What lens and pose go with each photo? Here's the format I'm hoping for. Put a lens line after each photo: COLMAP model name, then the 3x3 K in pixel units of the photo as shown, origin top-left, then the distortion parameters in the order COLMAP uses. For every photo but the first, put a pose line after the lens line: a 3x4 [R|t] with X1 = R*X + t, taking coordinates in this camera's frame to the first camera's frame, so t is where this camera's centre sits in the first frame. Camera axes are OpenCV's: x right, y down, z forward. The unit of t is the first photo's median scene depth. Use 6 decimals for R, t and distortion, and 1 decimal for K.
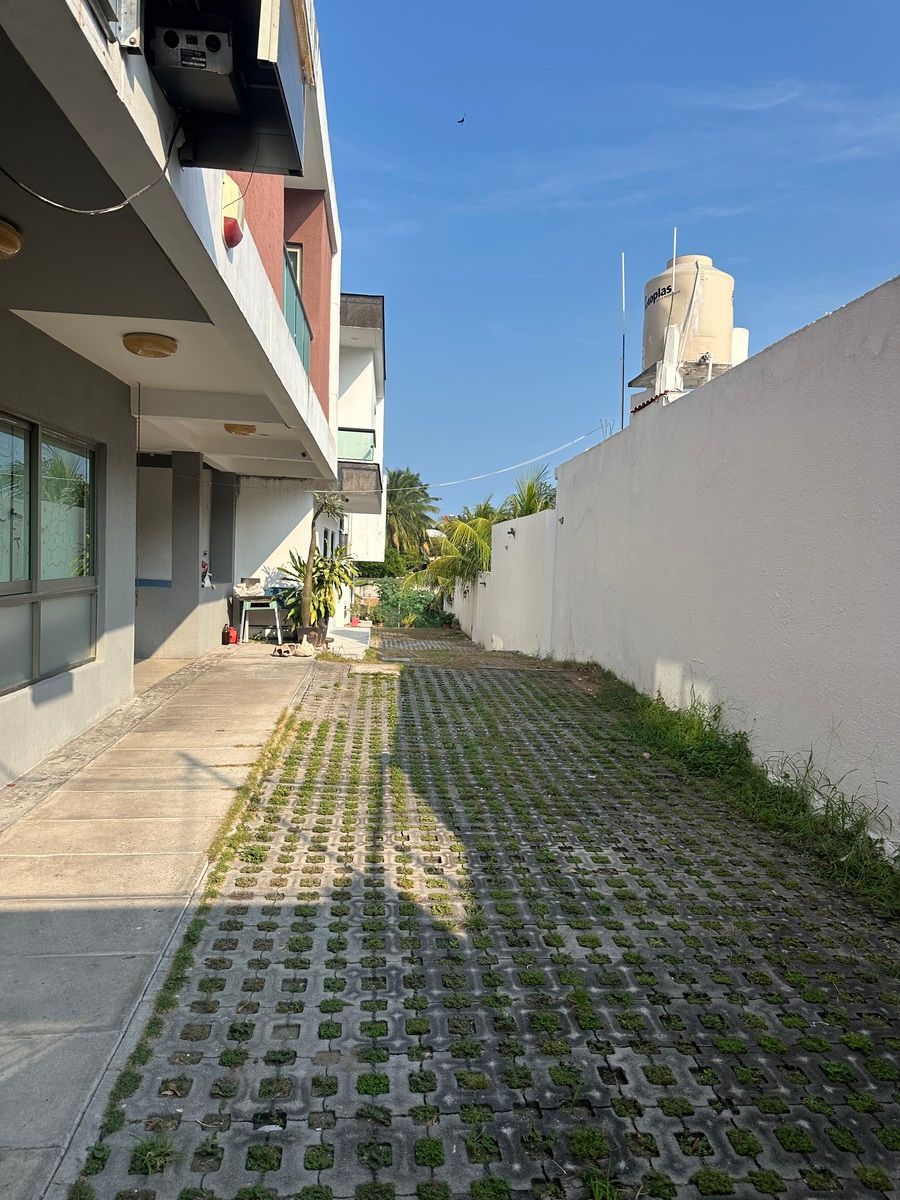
lens RADIAL K [[830.3, 0, 454.9], [0, 830.3, 620.9], [0, 0, 1]] dist [0.026016, -0.060269]
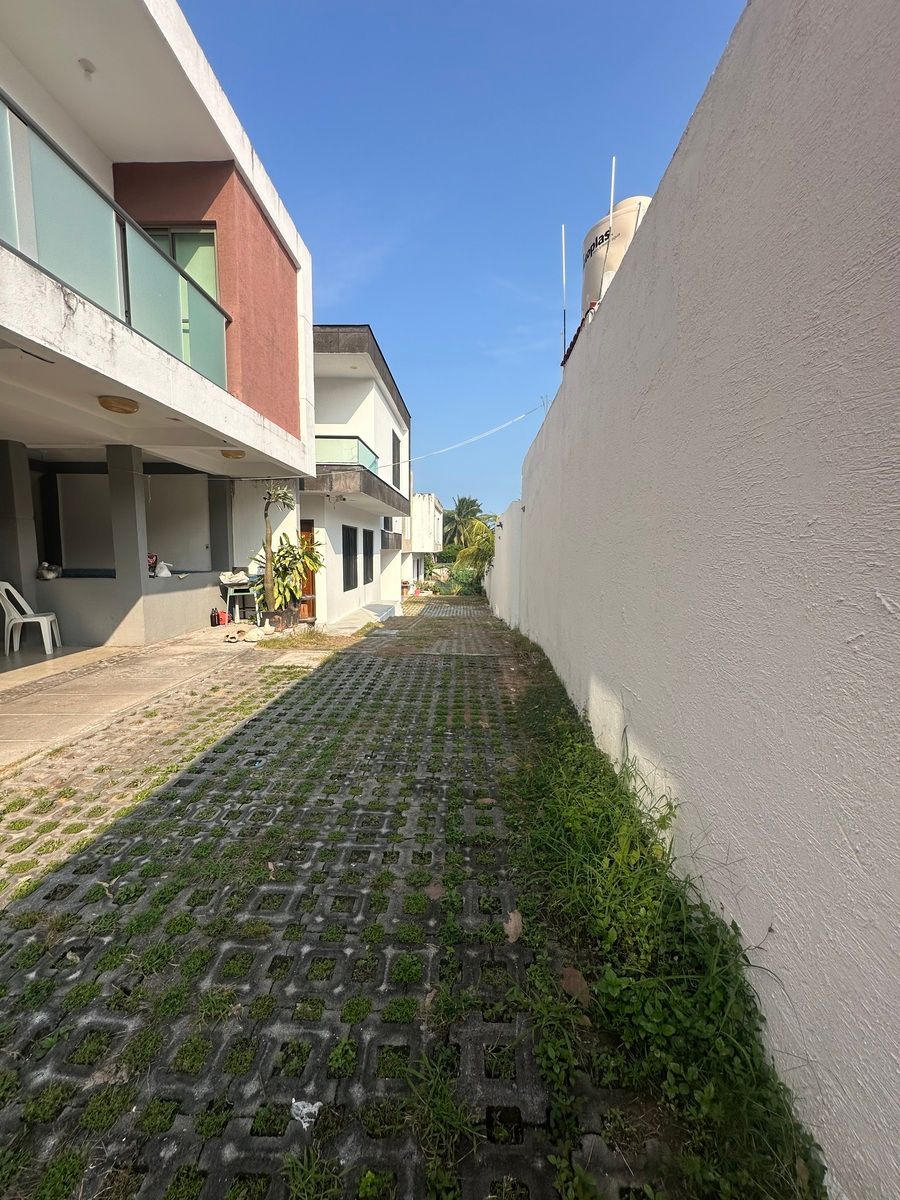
lens RADIAL K [[478.0, 0, 451.8], [0, 478.0, 599.8], [0, 0, 1]] dist [-0.003253, 0.000496]
pose [[0.992671, -0.016210, -0.119755, 0.282503], [0.019341, 0.999500, 0.025024, -0.040219], [0.119290, -0.027157, 0.992488, 0.887545]]
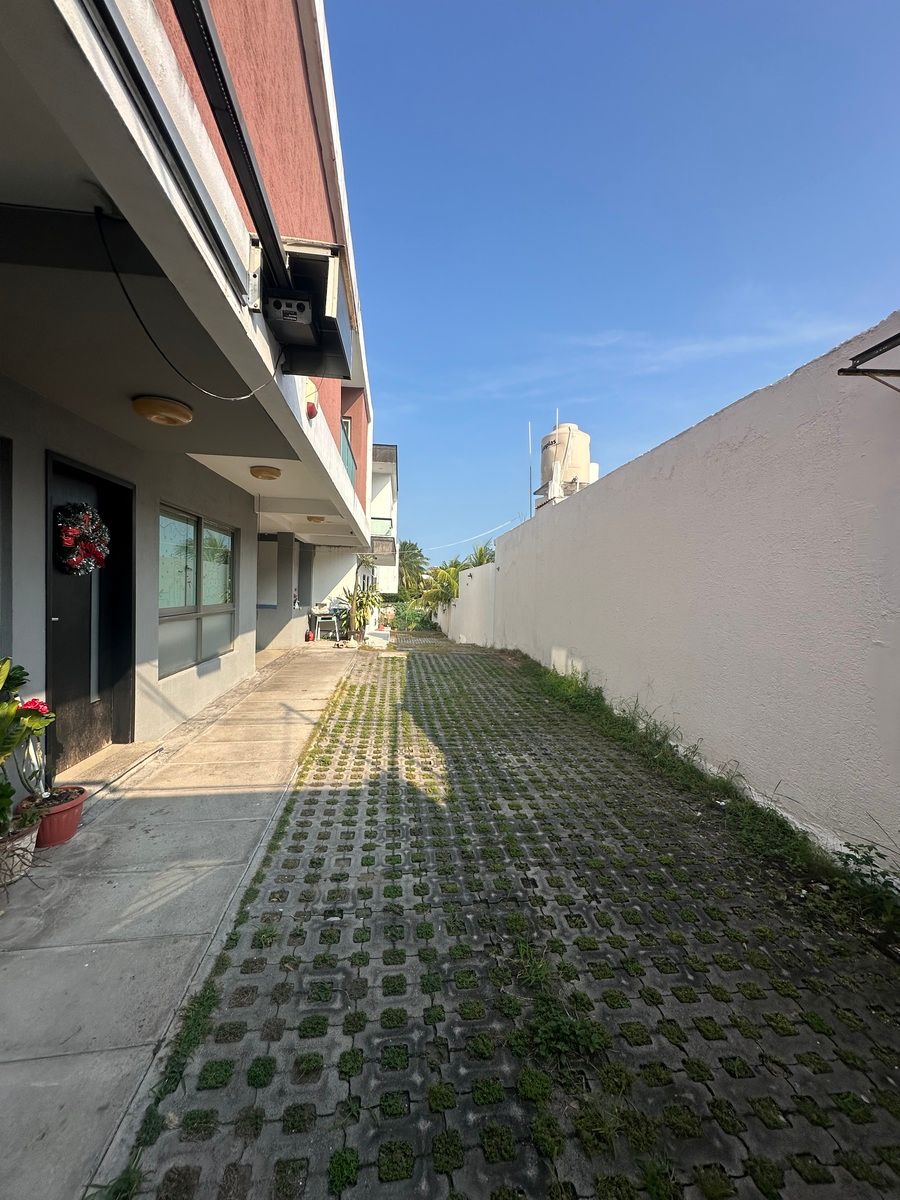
lens RADIAL K [[478.0, 0, 451.8], [0, 478.0, 599.8], [0, 0, 1]] dist [-0.003253, 0.000496]
pose [[0.999553, -0.009830, 0.028238, 0.001942], [0.011407, 0.998351, -0.056251, 0.001663], [-0.027638, 0.056548, 0.998017, -0.026345]]
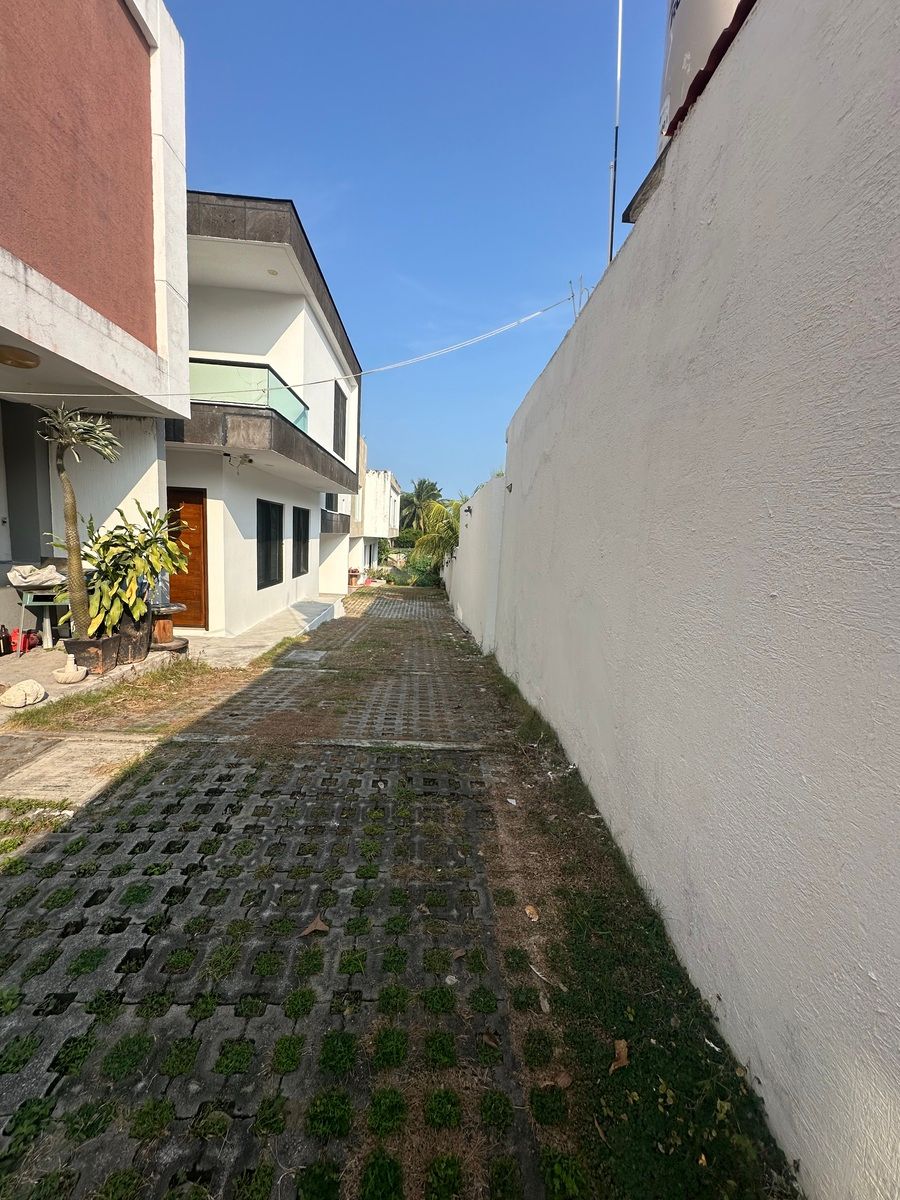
lens RADIAL K [[478.0, 0, 451.8], [0, 478.0, 599.8], [0, 0, 1]] dist [-0.003253, 0.000496]
pose [[0.999386, 0.019474, -0.029114, 0.233386], [-0.017810, 0.998252, 0.056346, -0.103210], [0.030161, -0.055793, 0.997987, 1.416916]]
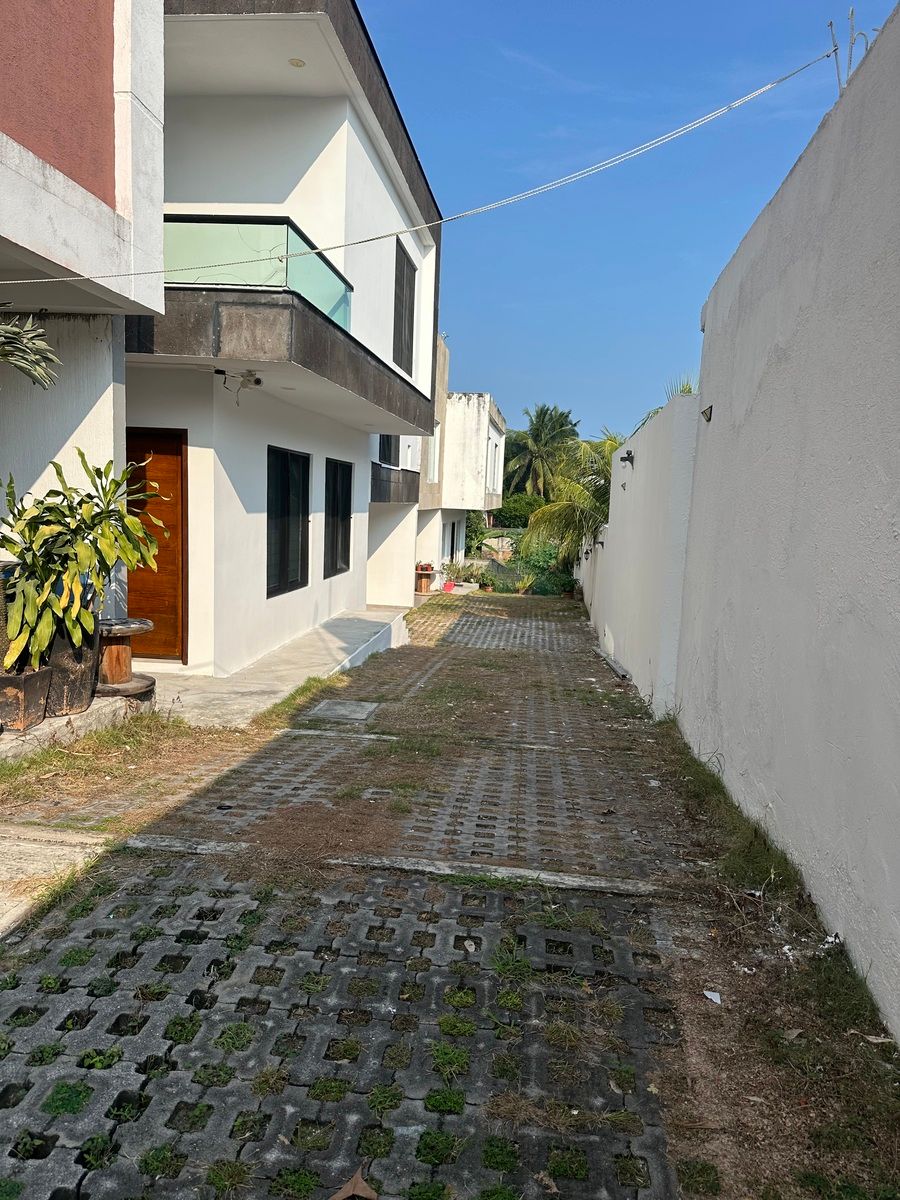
lens RADIAL K [[830.3, 0, 454.9], [0, 830.3, 620.9], [0, 0, 1]] dist [0.026016, -0.060269]
pose [[0.980753, 0.032418, -0.192542, 0.227925], [-0.020650, 0.997812, 0.062813, -0.100733], [0.194157, -0.057628, 0.979276, 1.433853]]
